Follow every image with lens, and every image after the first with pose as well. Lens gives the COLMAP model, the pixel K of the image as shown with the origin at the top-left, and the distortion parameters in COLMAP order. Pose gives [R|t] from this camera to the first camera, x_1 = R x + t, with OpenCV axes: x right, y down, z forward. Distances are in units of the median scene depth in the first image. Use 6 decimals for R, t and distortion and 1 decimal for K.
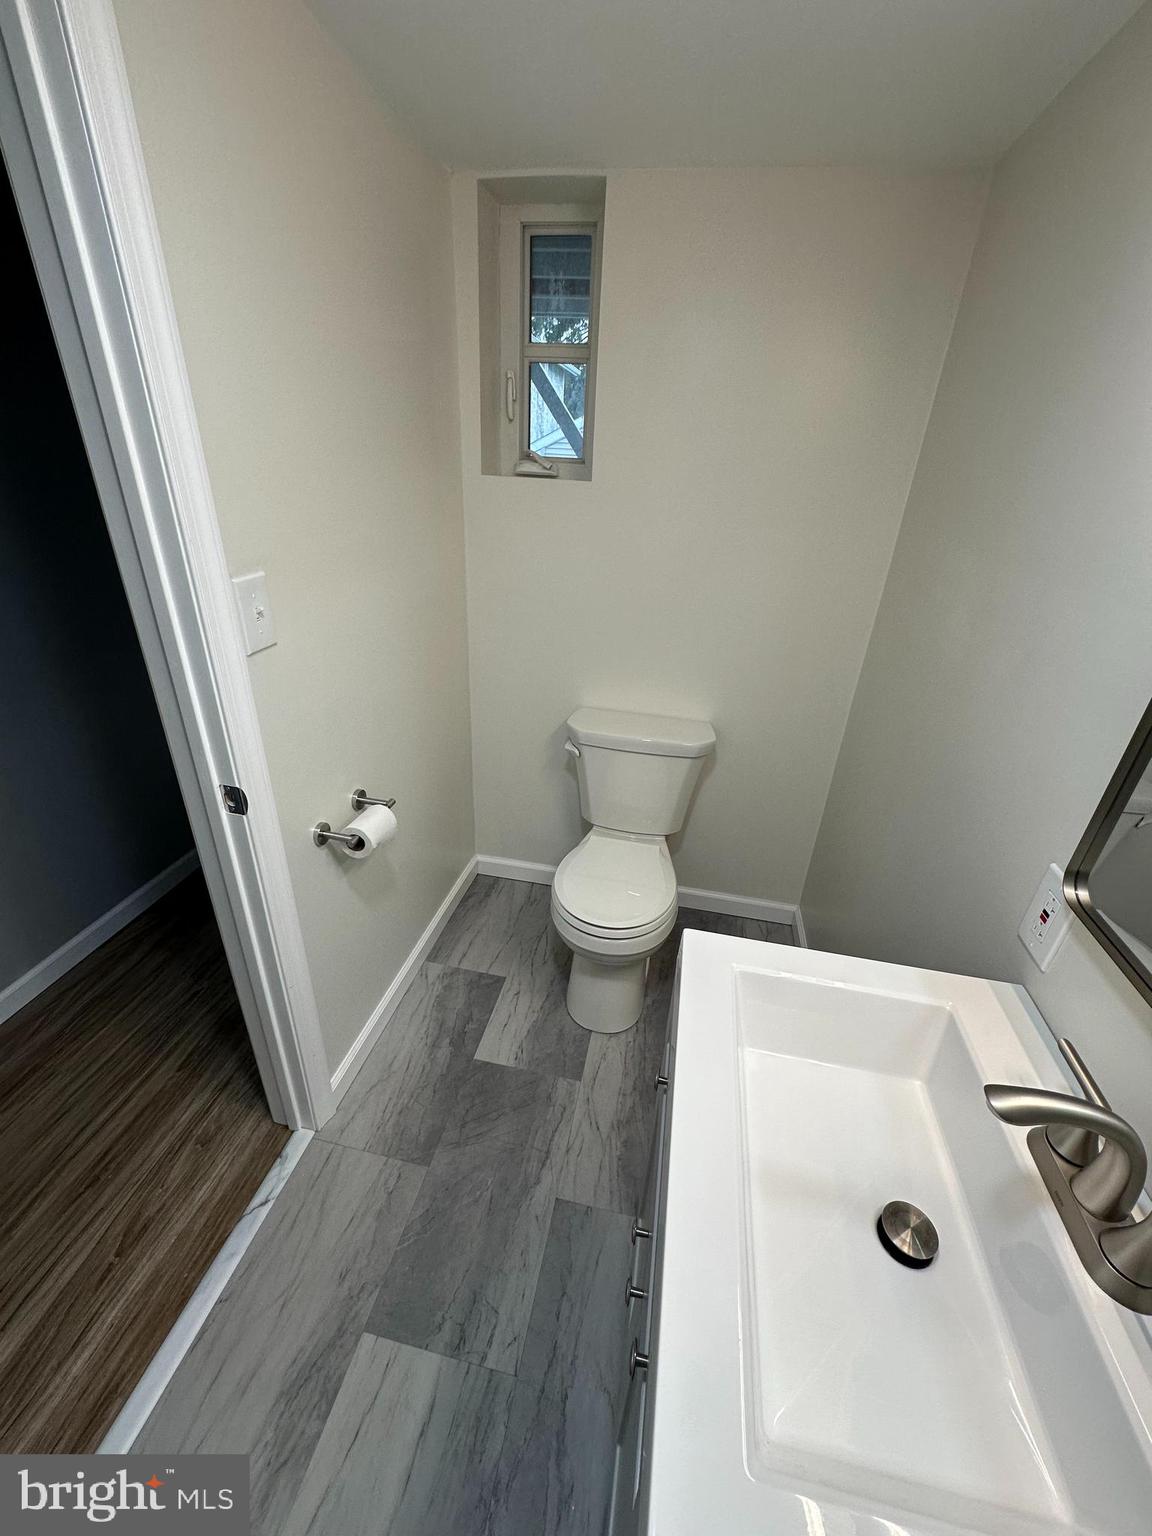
lens RADIAL K [[614.1, 0, 575.5], [0, 614.1, 765.9], [0, 0, 1]] dist [0.000681, -0.000019]
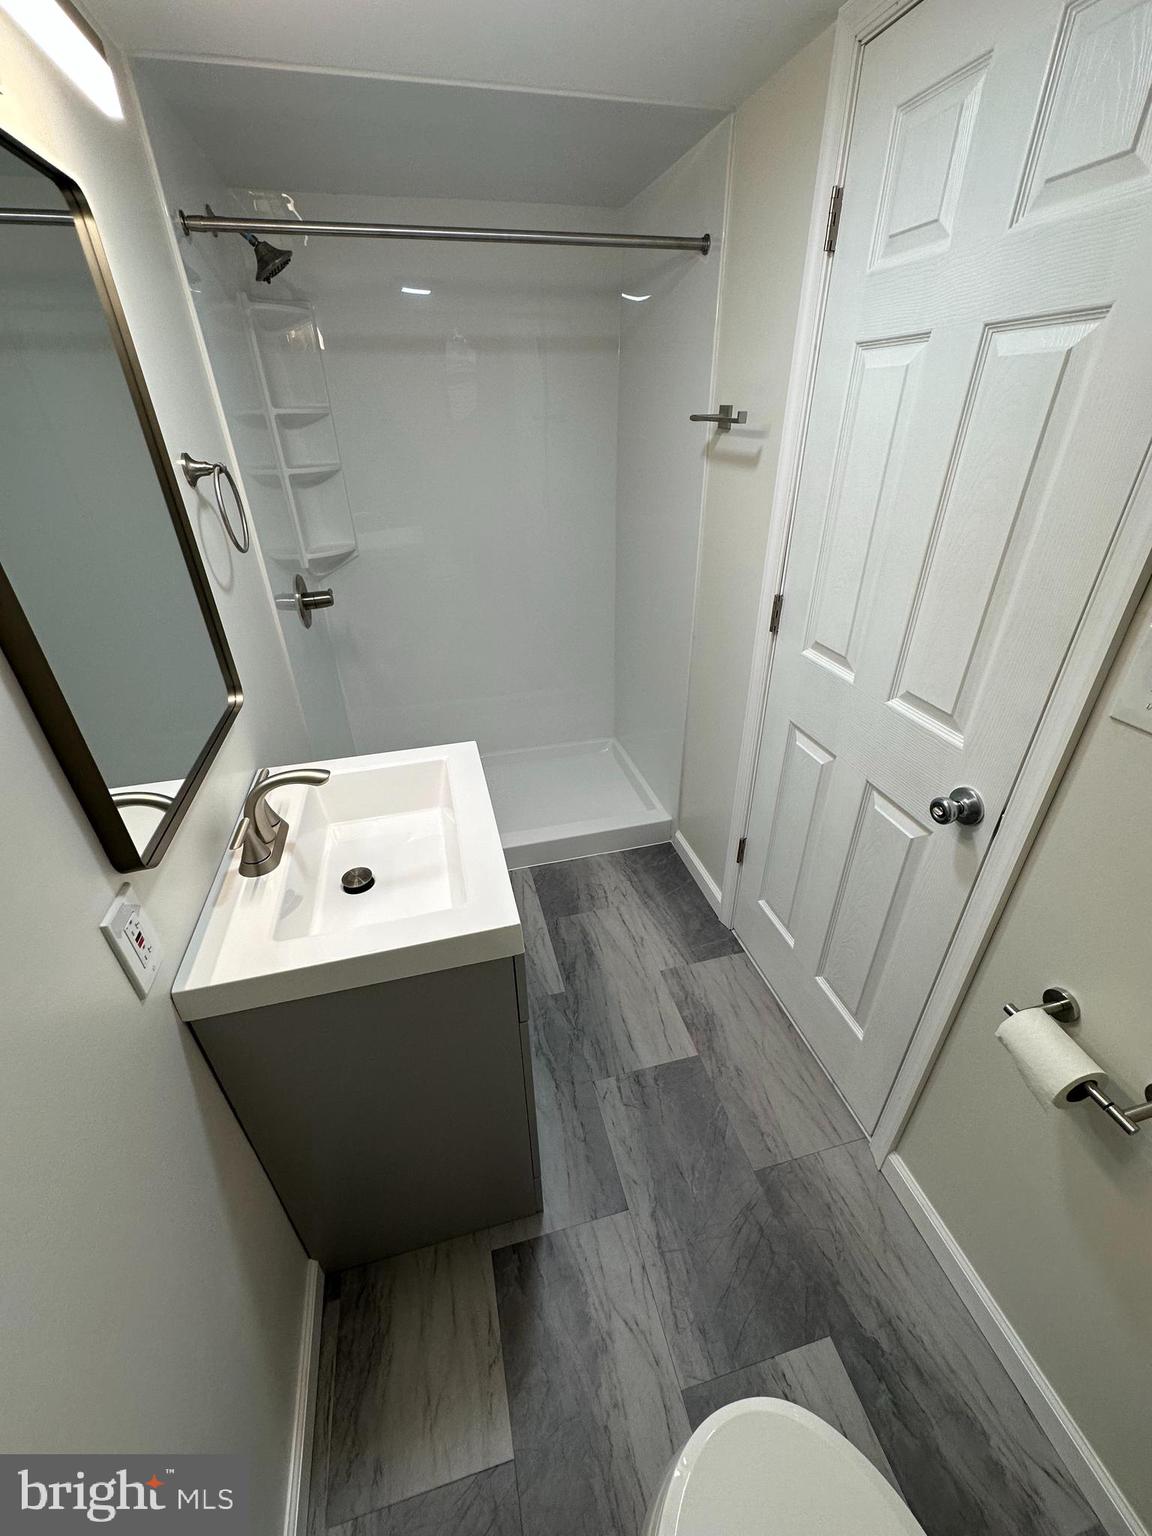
lens RADIAL K [[614.1, 0, 577.6], [0, 614.1, 766.7], [0, 0, 1]] dist [0.000681, -0.000019]
pose [[-0.900651, 0.191311, -0.390163, 0.302877], [-0.219666, 0.574257, 0.788654, -0.477854], [0.374932, 0.796008, -0.475181, 0.919668]]
